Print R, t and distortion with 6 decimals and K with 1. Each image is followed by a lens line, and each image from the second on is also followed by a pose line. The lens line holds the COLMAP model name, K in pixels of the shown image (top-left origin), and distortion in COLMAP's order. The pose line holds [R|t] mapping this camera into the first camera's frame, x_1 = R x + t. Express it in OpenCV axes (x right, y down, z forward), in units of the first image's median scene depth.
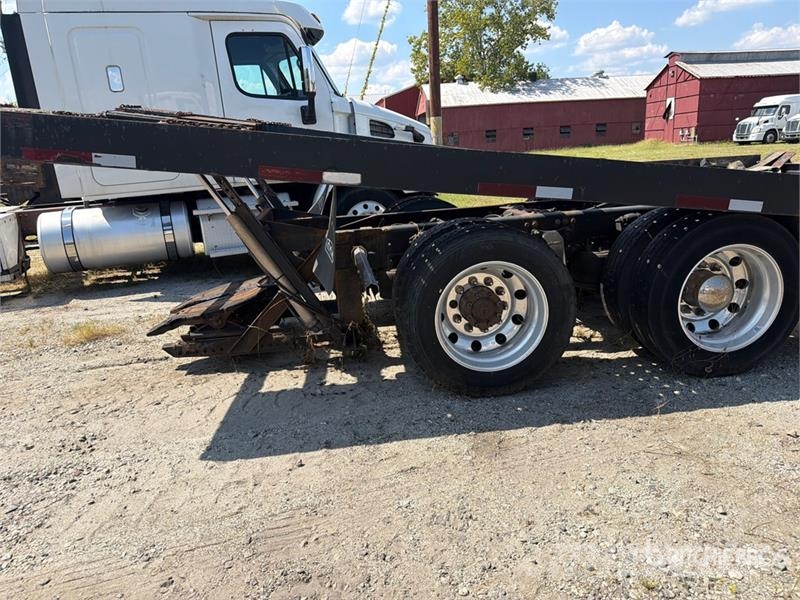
lens RADIAL K [[565.3, 0, 400.0], [0, 565.3, 300.0], [0, 0, 1]] dist [0.066200, -0.074775]
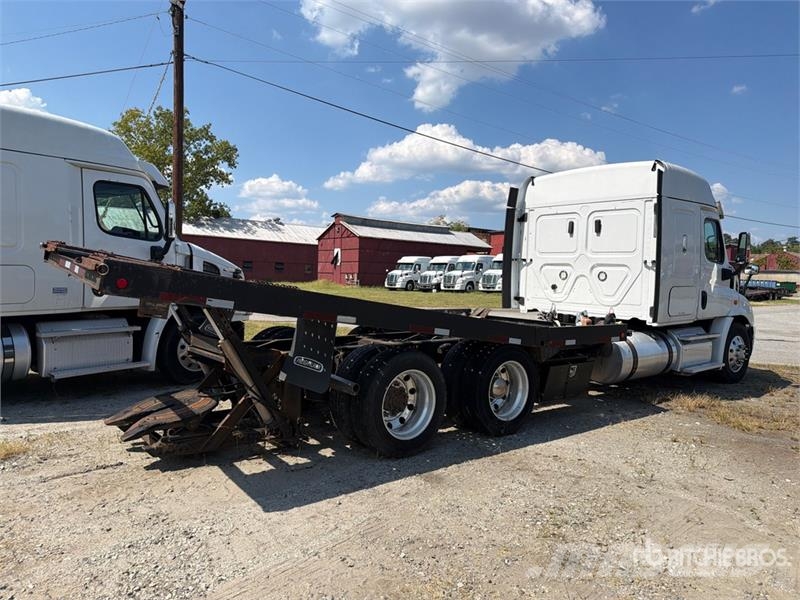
lens RADIAL K [[560.0, 0, 398.6], [0, 560.0, 297.0], [0, 0, 1]] dist [0.100787, -0.144556]
pose [[0.842701, 0.060706, 0.534948, -0.060354], [0.061594, 0.976228, -0.207811, 0.004999], [-0.534847, 0.208072, 0.818929, -0.030694]]
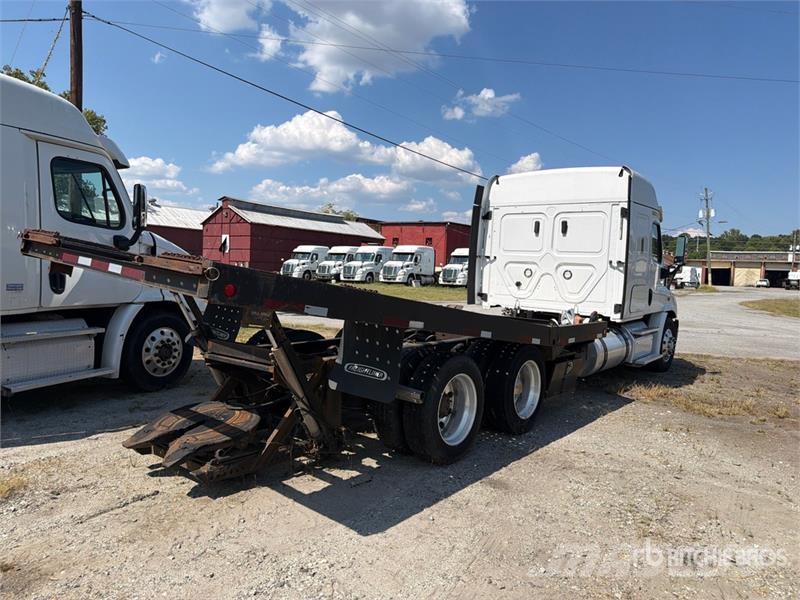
lens RADIAL K [[558.8, 0, 407.3], [0, 558.8, 305.1], [0, 0, 1]] dist [0.113473, -0.165960]
pose [[0.700720, 0.042154, 0.712190, -0.086697], [0.099992, 0.982597, -0.156541, -0.002012], [-0.706395, 0.180905, 0.684310, -0.003502]]
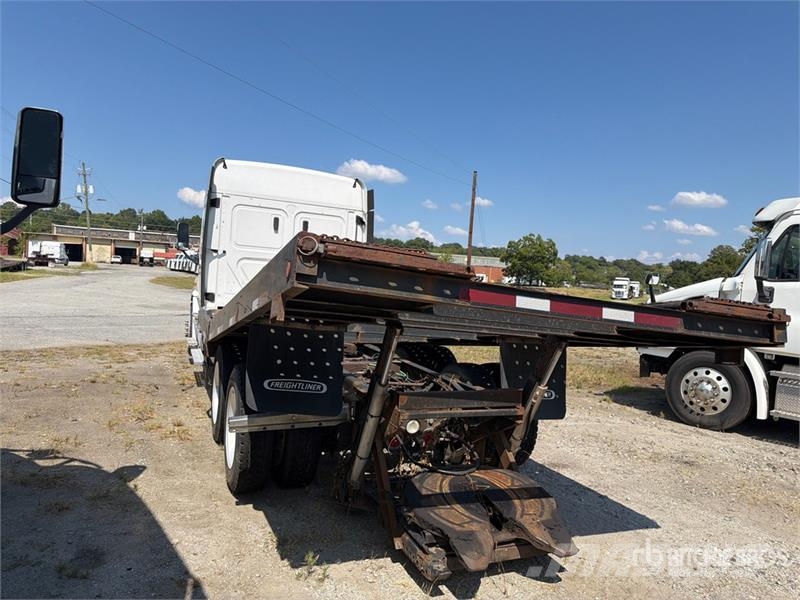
lens RADIAL K [[559.0, 0, 408.1], [0, 559.0, 300.7], [0, 0, 1]] dist [0.075316, -0.115140]
pose [[-0.286567, 0.002370, 0.958057, -0.114153], [0.199636, 0.978194, 0.057294, -0.038262], [-0.937030, 0.207682, -0.280791, 0.136713]]
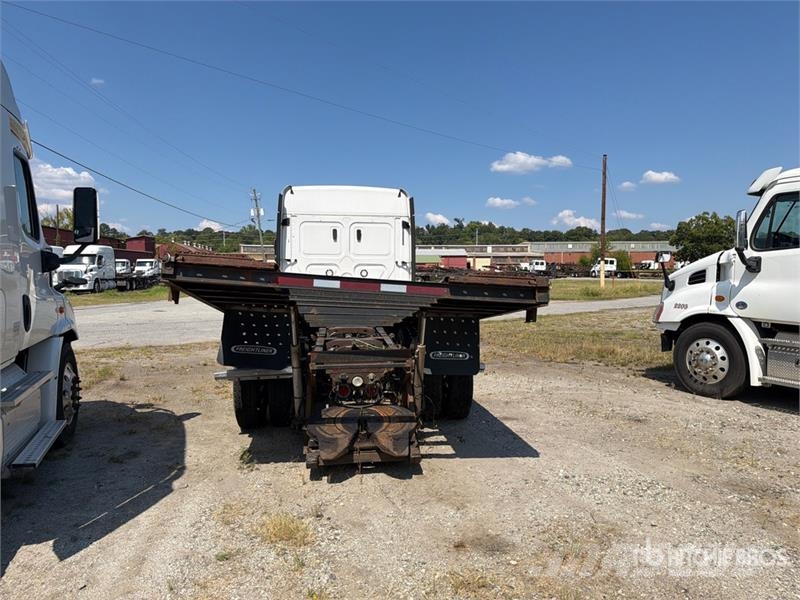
lens RADIAL K [[559.0, 0, 408.1], [0, 559.0, 300.7], [0, 0, 1]] dist [0.075316, -0.115140]
pose [[-0.008992, 0.006165, 0.999941, -0.159140], [0.259004, 0.965870, -0.003626, -0.023967], [-0.965834, 0.258956, -0.010282, 0.092108]]
